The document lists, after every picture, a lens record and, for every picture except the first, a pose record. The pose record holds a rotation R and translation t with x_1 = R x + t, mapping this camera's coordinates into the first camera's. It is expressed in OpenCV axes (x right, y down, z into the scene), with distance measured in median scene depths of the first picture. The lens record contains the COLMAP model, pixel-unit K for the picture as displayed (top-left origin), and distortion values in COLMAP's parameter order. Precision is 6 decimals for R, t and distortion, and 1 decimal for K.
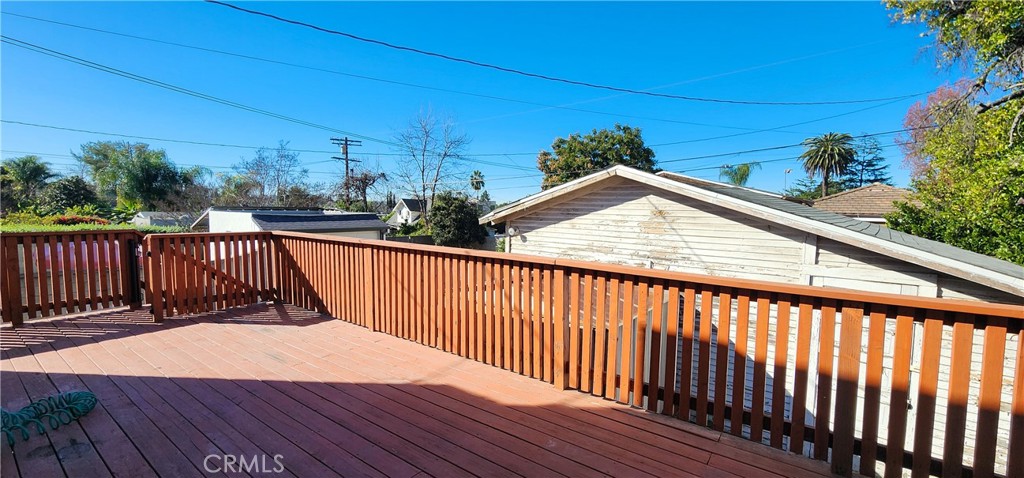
lens RADIAL K [[416.5, 0, 515.8], [0, 416.5, 238.9], [0, 0, 1]] dist [0.000600, 0.000127]
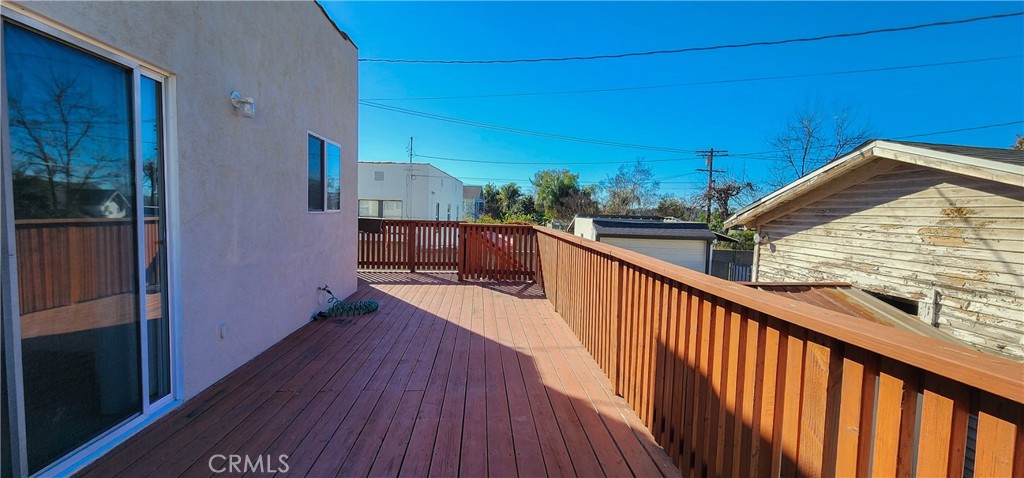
lens RADIAL K [[416.5, 0, 519.3], [0, 416.5, 237.9], [0, 0, 1]] dist [0.000600, 0.000127]
pose [[0.661419, 0.051318, -0.748259, 0.332950], [-0.076784, 0.997048, 0.000508, 0.019724], [0.746076, 0.057118, 0.663407, 0.117929]]
